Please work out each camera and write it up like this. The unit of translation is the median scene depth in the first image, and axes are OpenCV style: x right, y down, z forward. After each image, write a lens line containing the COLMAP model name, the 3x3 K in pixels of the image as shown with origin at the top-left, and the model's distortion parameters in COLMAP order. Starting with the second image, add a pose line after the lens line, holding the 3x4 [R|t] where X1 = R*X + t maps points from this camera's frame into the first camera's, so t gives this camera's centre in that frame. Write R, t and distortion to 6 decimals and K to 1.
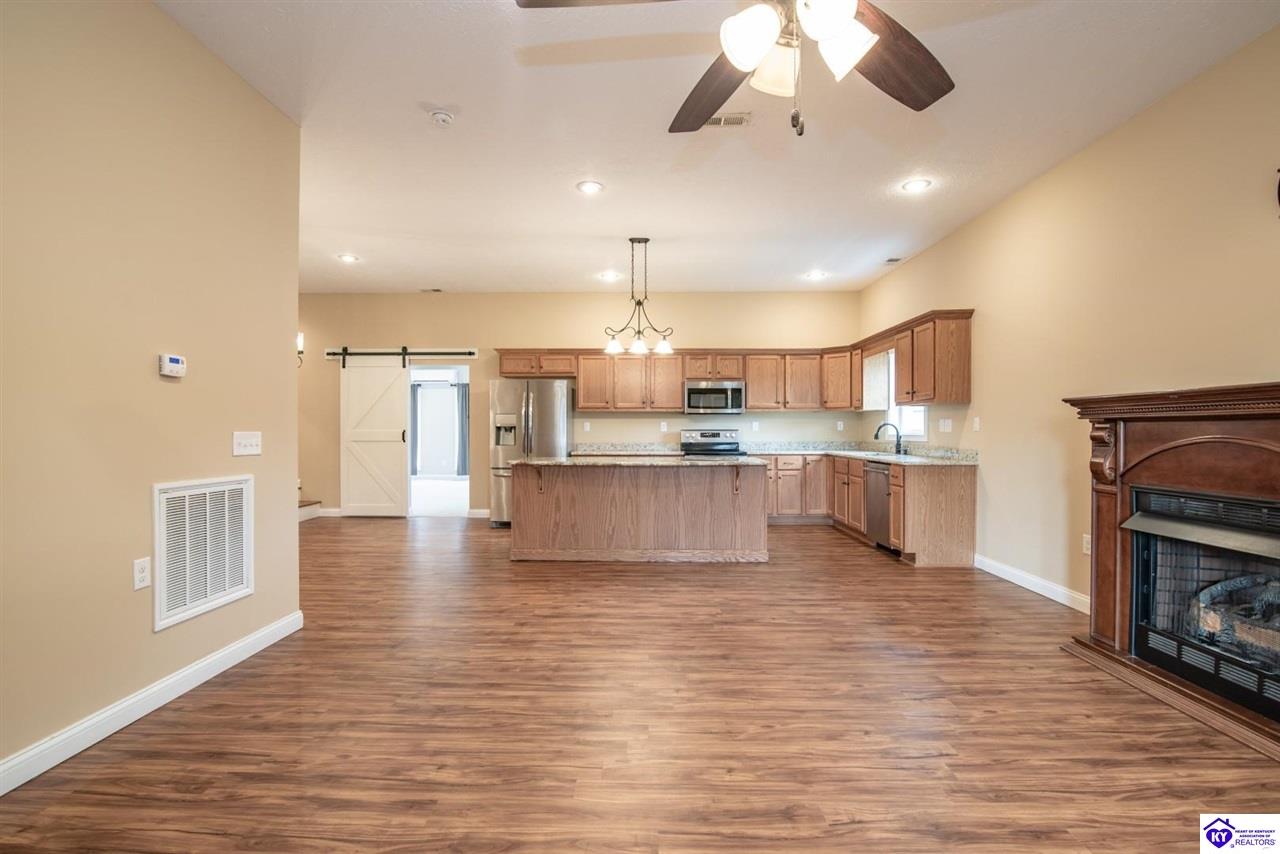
lens RADIAL K [[593.9, 0, 634.6], [0, 593.9, 430.2], [0, 0, 1]] dist [-0.019824, 0.000419]
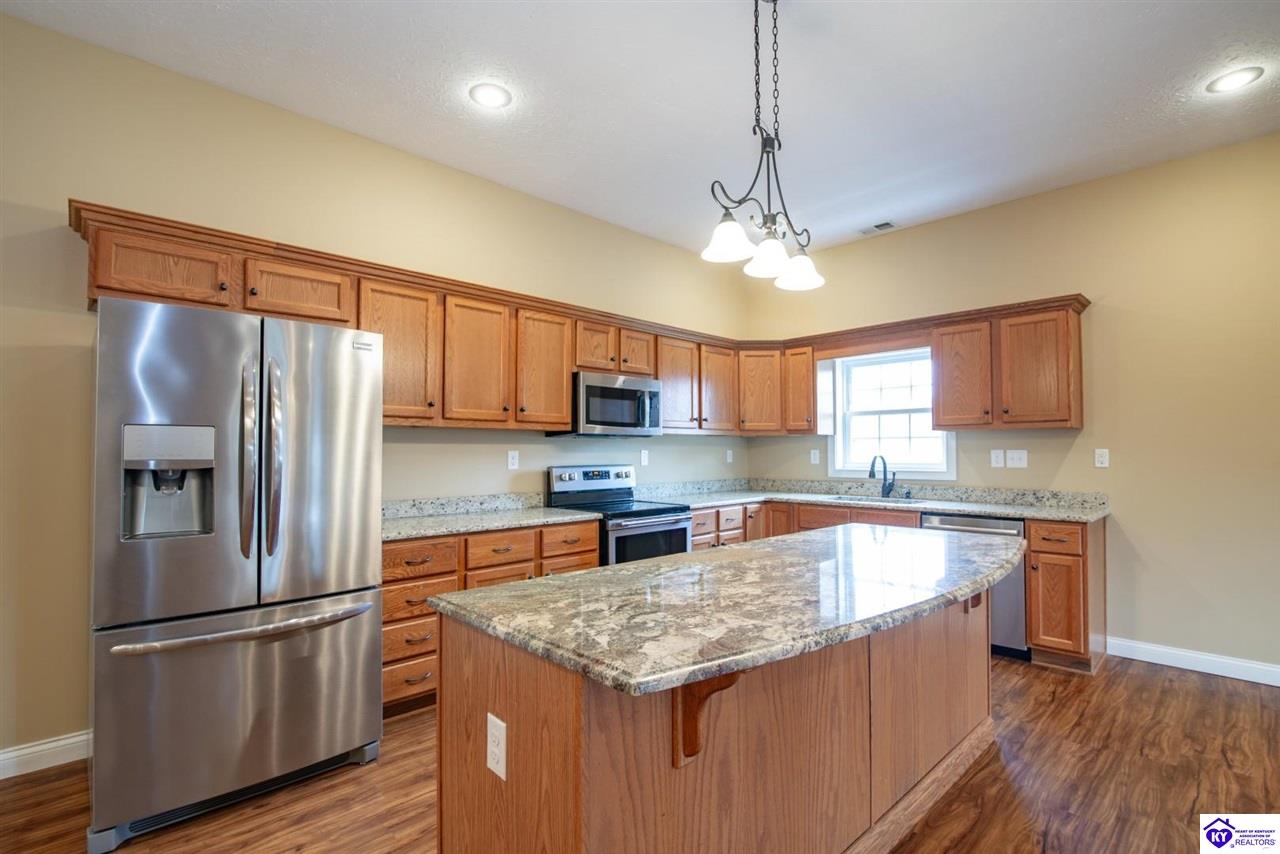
lens RADIAL K [[606.8, 0, 635.8], [0, 606.8, 433.3], [0, 0, 1]] dist [-0.002198, 0.000049]
pose [[0.713847, 0.020396, 0.700005, -0.343925], [0.002611, 0.999491, -0.031785, -0.017502], [-0.700297, 0.024517, 0.713431, 0.843505]]
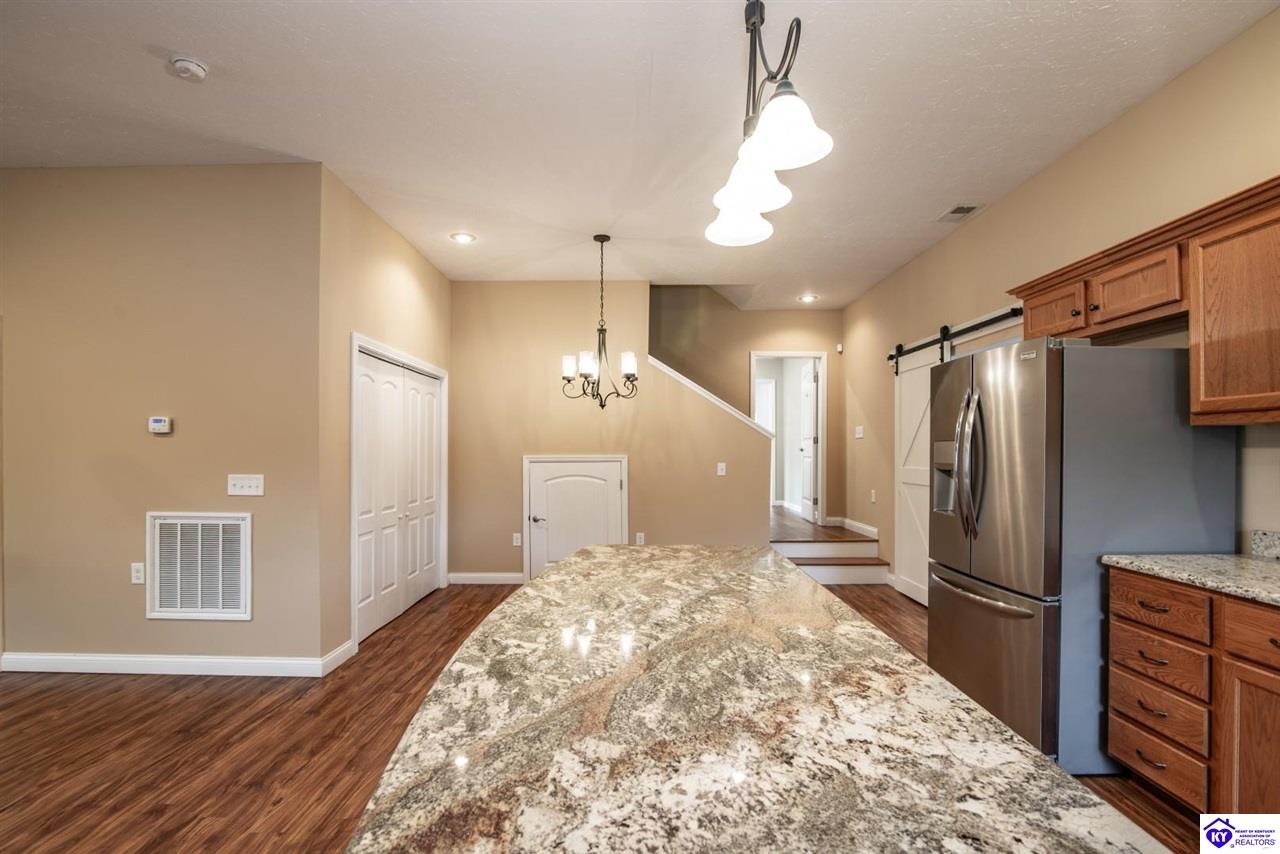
lens RADIAL K [[593.9, 0, 642.0], [0, 593.9, 451.2], [0, 0, 1]] dist [-0.017871, 0.000212]
pose [[0.020057, 0.001063, -0.999798, 0.279410], [-0.001362, 0.999999, 0.001036, -0.025803], [0.999798, 0.001341, 0.020058, 1.014351]]
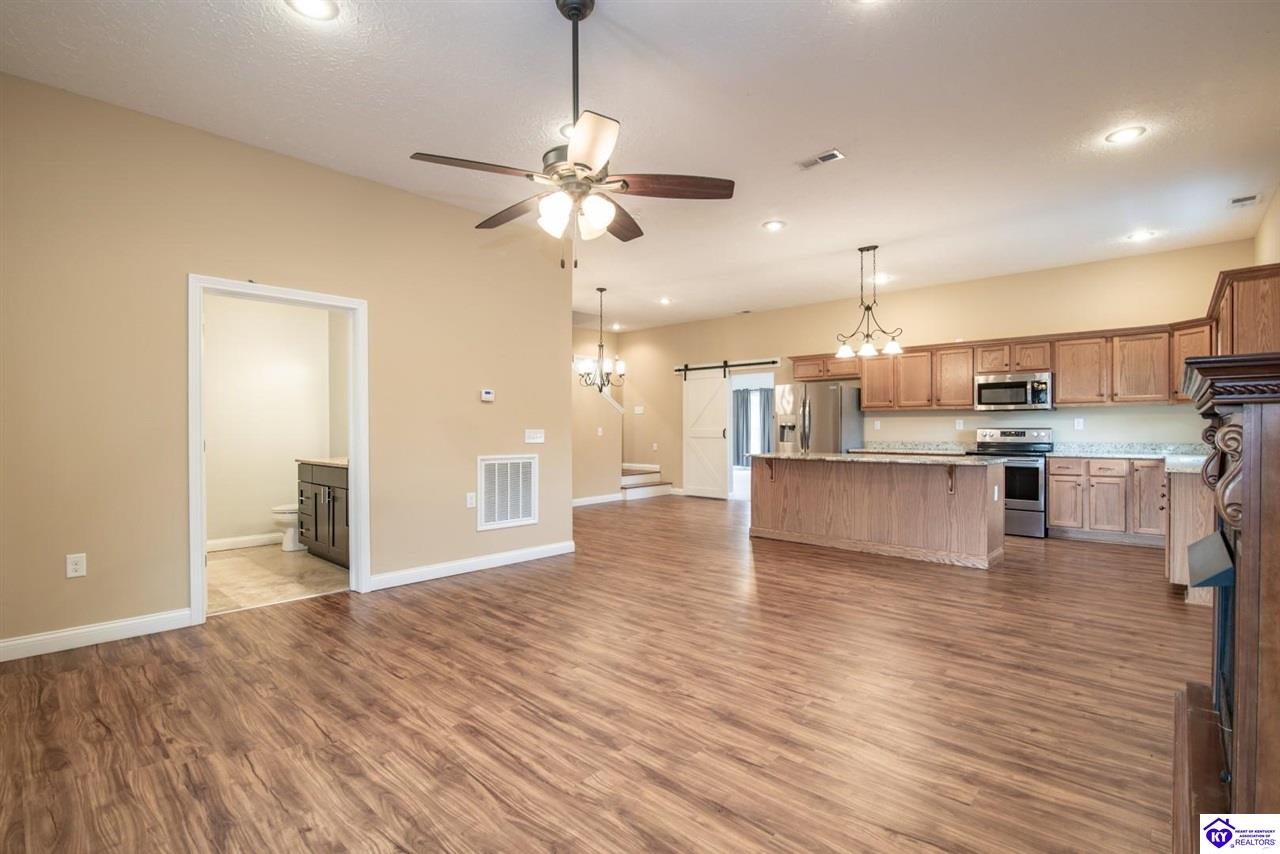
lens RADIAL K [[593.9, 0, 634.6], [0, 593.9, 430.2], [0, 0, 1]] dist [-0.019824, 0.000419]
pose [[0.746237, 0.001272, -0.665679, 0.427225], [0.000656, 0.999996, 0.002646, -0.000344], [0.665680, -0.002411, 0.746233, -0.065291]]
